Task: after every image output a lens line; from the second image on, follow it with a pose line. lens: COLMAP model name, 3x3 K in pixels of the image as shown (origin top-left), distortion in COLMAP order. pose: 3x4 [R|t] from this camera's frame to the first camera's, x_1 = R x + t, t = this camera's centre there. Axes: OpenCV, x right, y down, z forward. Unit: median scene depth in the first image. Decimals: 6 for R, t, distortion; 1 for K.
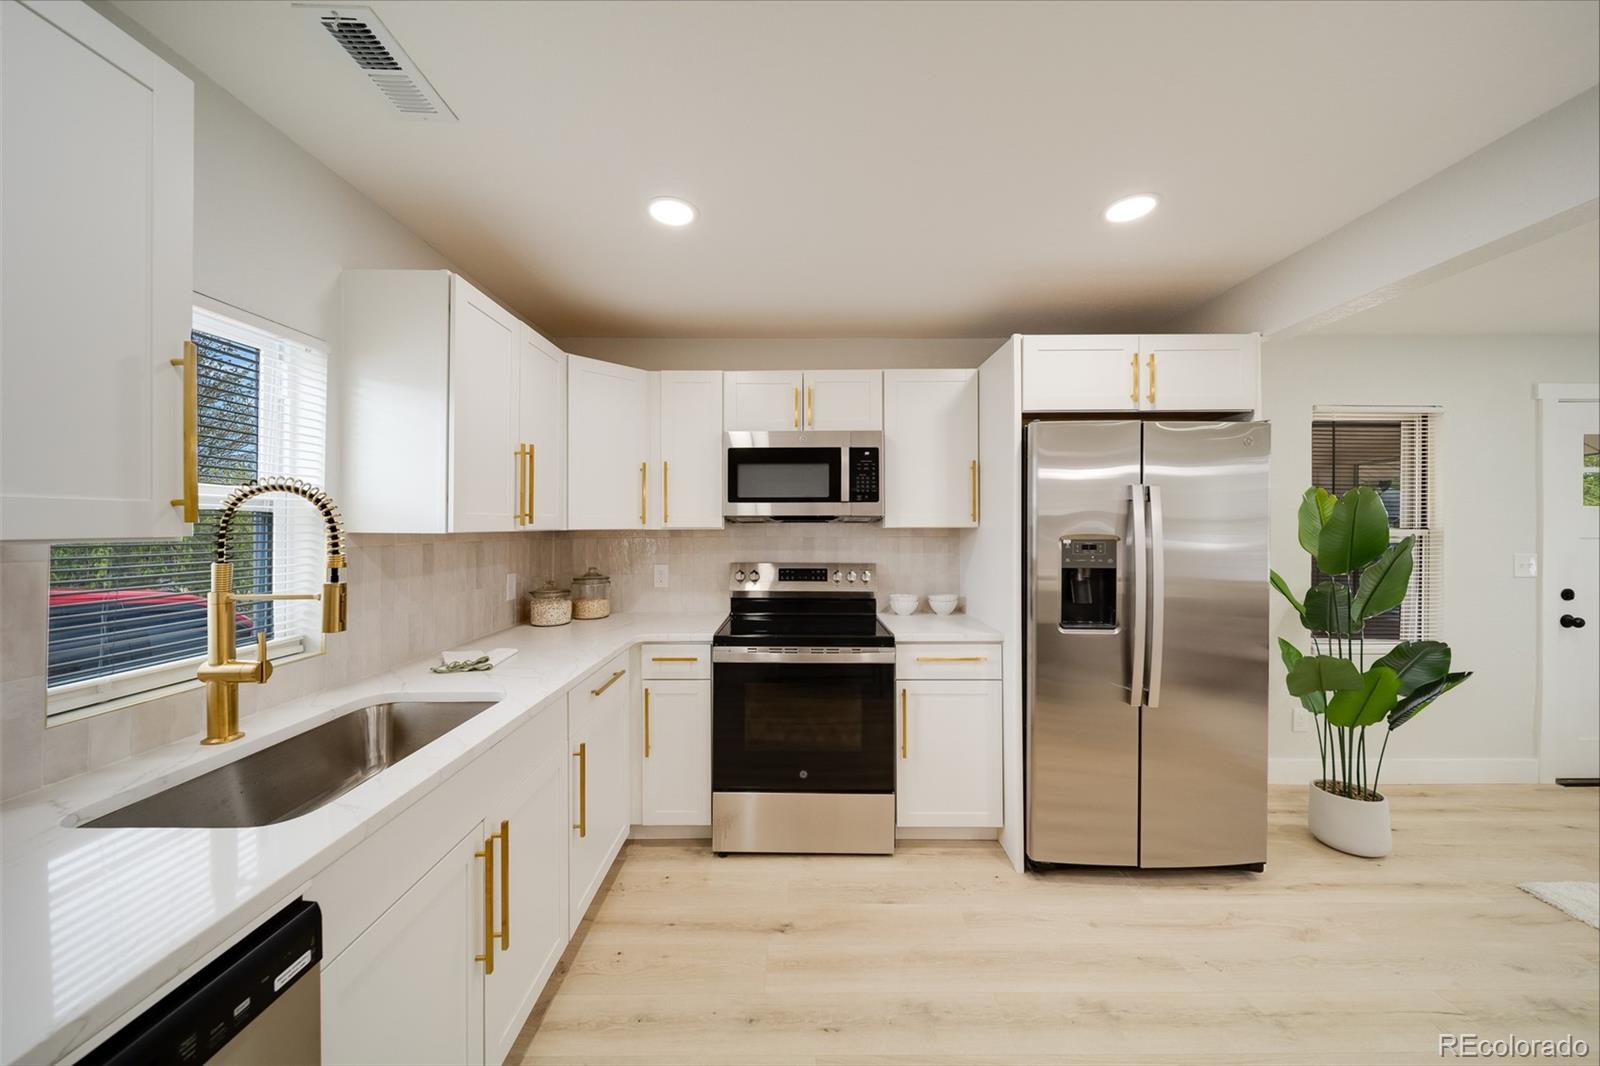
lens RADIAL K [[559.8, 0, 793.8], [0, 559.8, 527.1], [0, 0, 1]] dist [0.000414, -0.000379]
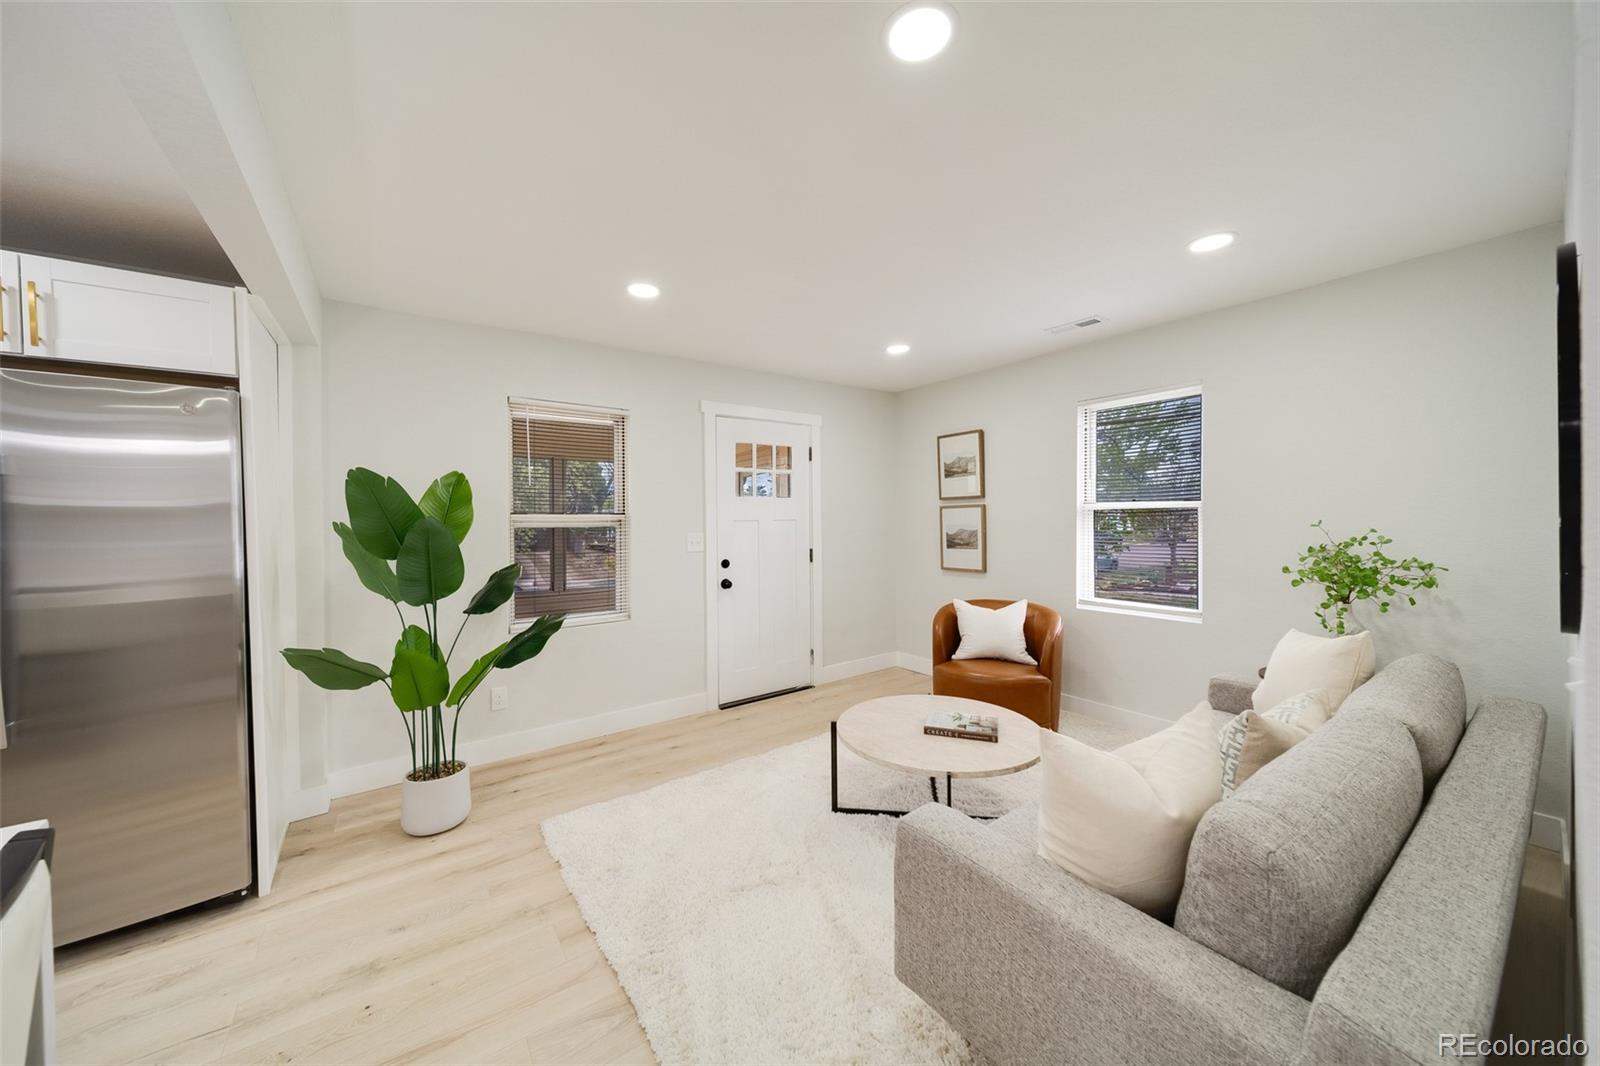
lens RADIAL K [[559.8, 0, 811.0], [0, 559.8, 524.6], [0, 0, 1]] dist [0.000414, -0.000379]
pose [[0.800232, -0.012409, 0.599562, 0.928969], [0.004758, 0.999886, 0.014344, 0.012602], [-0.599672, -0.008626, 0.800199, -0.216290]]
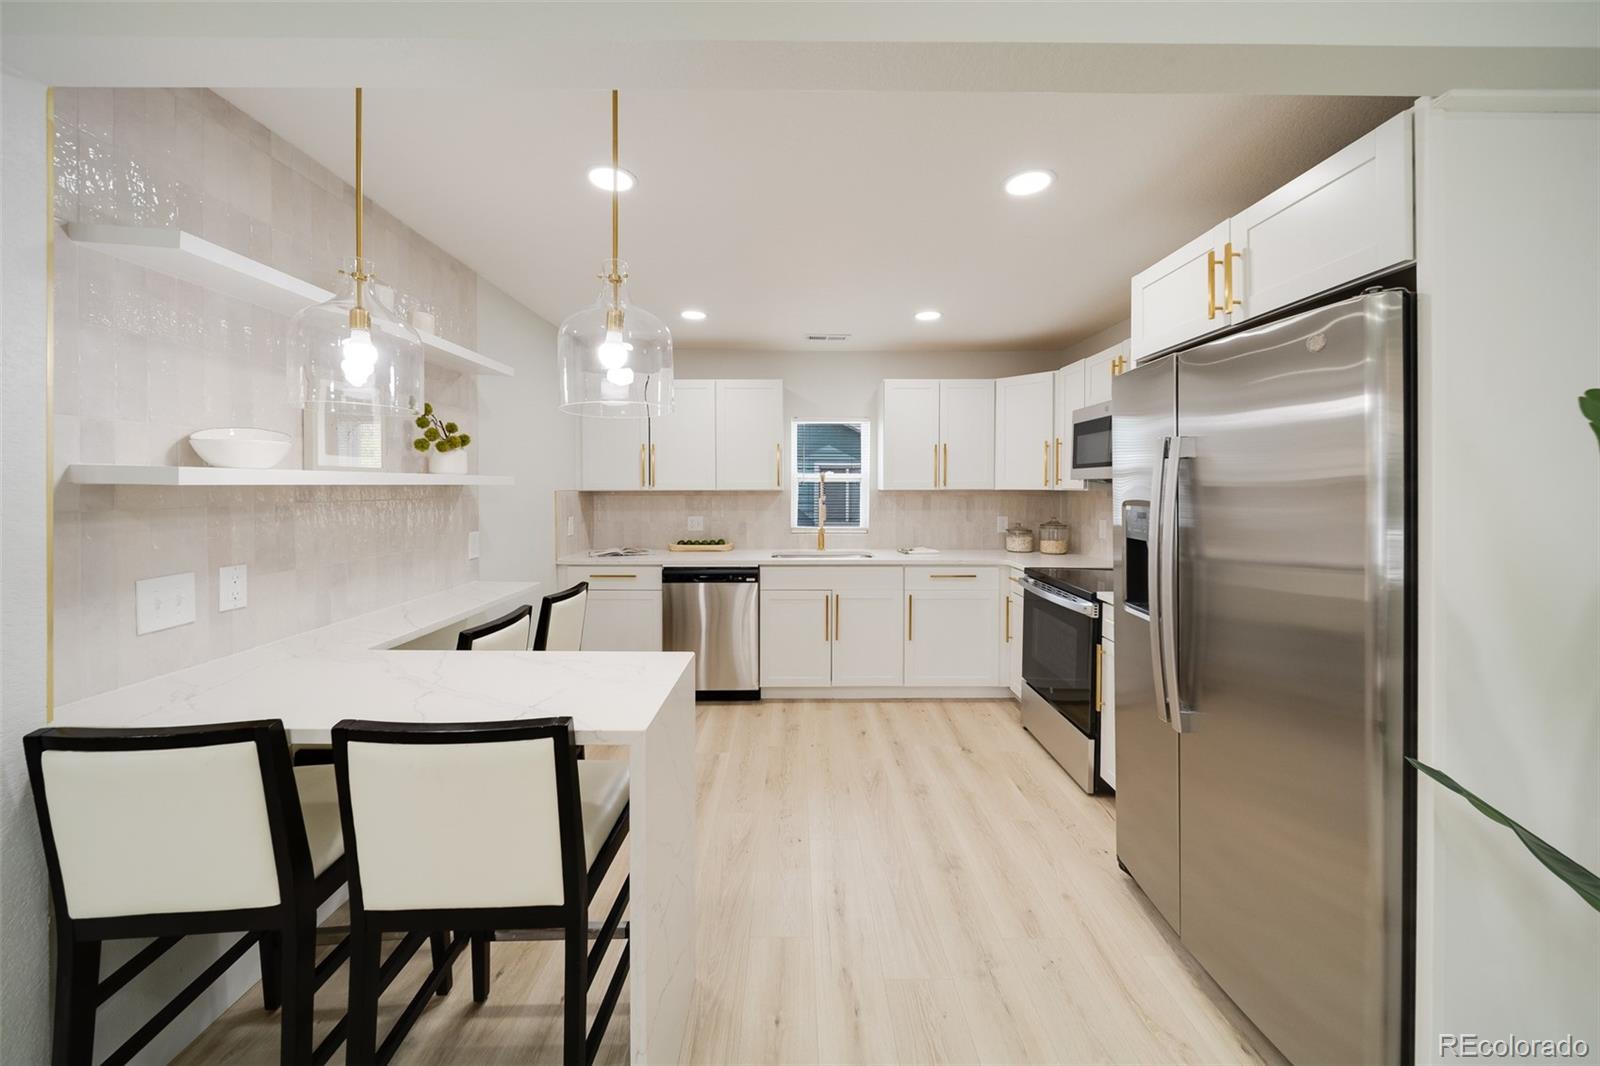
lens RADIAL K [[559.8, 0, 787.6], [0, 559.8, 491.5], [0, 0, 1]] dist [0.000414, -0.000379]
pose [[-0.003981, 0.011926, -0.999921, 1.214111], [-0.002532, 0.999926, 0.011936, -0.007901], [0.999989, 0.002579, -0.003950, 0.412761]]
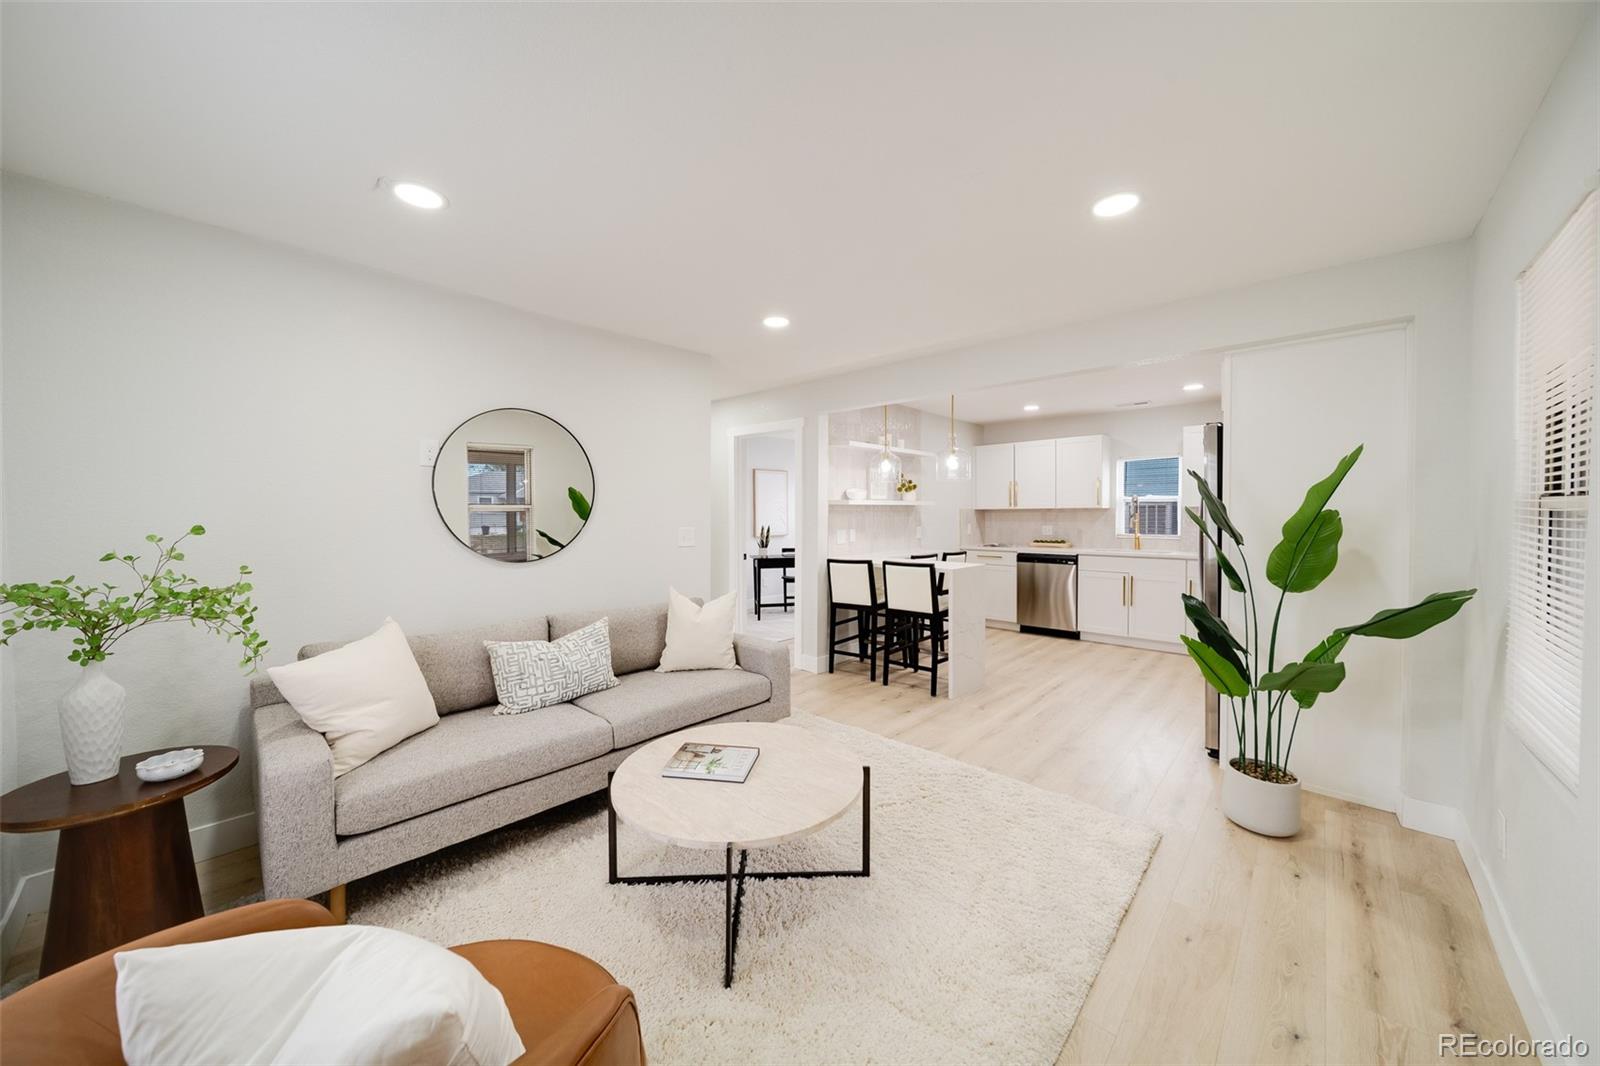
lens RADIAL K [[559.8, 0, 802.1], [0, 559.8, 519.1], [0, 0, 1]] dist [0.000414, -0.000379]
pose [[-0.679582, 0.012783, -0.733488, 2.298487], [0.003670, 0.999895, 0.014026, 0.017629], [0.733591, 0.006840, -0.679557, 1.103244]]
